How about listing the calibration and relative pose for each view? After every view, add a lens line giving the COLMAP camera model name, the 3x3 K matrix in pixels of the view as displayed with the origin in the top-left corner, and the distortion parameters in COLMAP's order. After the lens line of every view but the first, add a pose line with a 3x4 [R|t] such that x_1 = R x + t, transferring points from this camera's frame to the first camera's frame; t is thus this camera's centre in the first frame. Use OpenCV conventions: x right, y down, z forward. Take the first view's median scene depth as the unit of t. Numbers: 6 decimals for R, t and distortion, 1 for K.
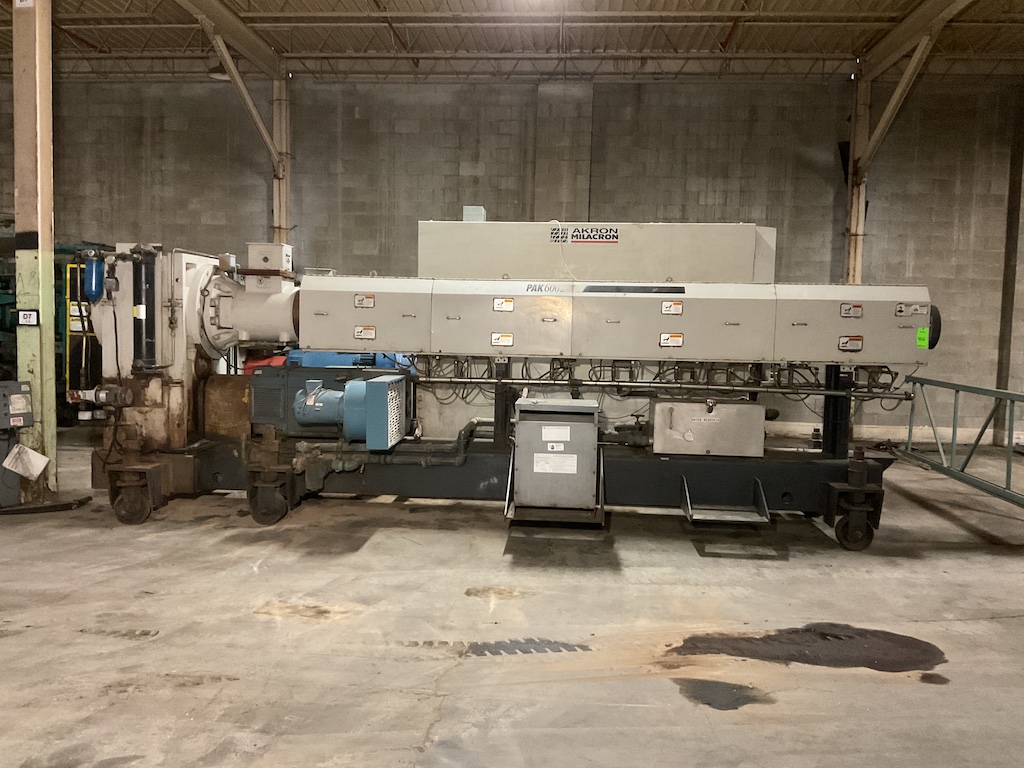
lens RADIAL K [[843.8, 0, 512.0], [0, 843.8, 384.0], [0, 0, 1]] dist [0.110316, -0.240424]
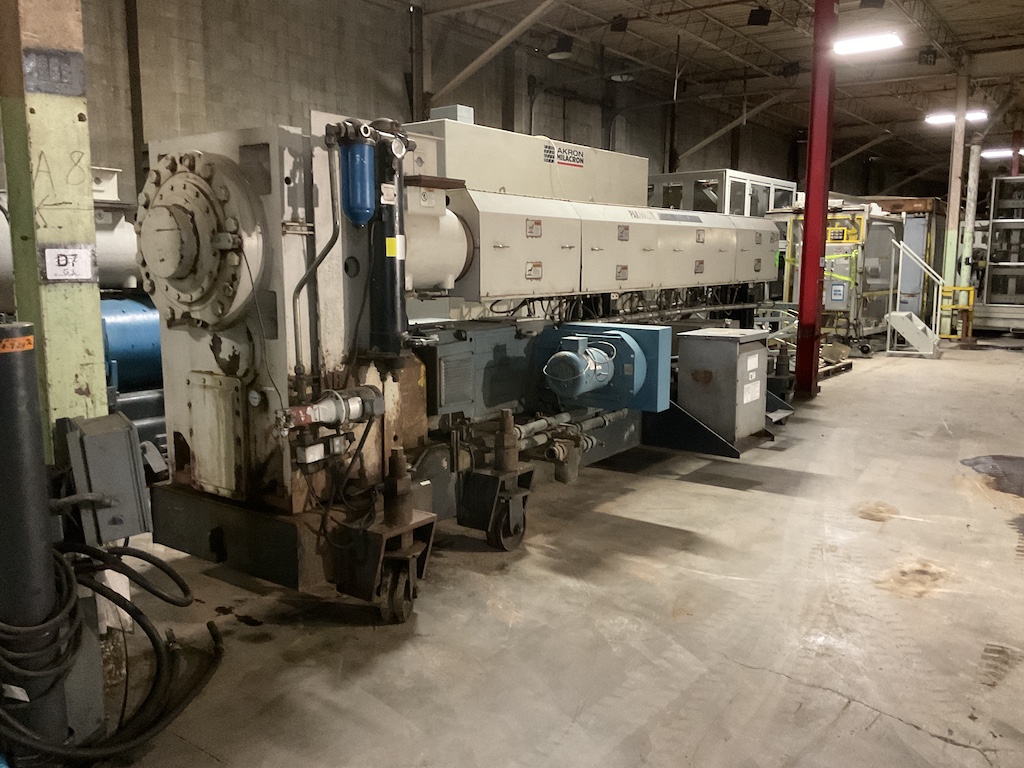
lens RADIAL K [[841.0, 0, 512.0], [0, 841.0, 384.0], [0, 0, 1]] dist [0.052823, -0.093870]
pose [[0.529347, -0.147616, 0.835465, -0.979164], [0.072090, 0.989012, 0.129070, -0.069771], [-0.845337, -0.008094, 0.534172, 0.726104]]
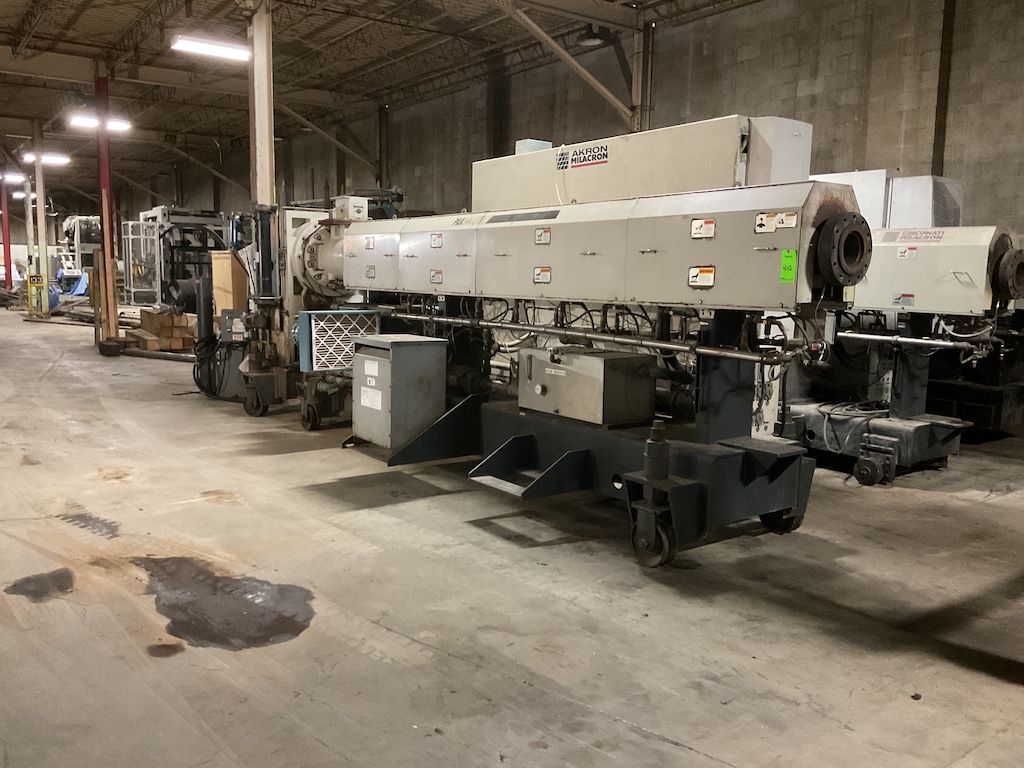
lens RADIAL K [[848.8, 0, 512.0], [0, 848.8, 384.0], [0, 0, 1]] dist [0.058788, -0.105023]
pose [[0.648555, 0.085223, -0.756382, 0.941606], [-0.056160, 0.996362, 0.064107, 0.004375], [0.759093, 0.000902, 0.650981, 0.493514]]
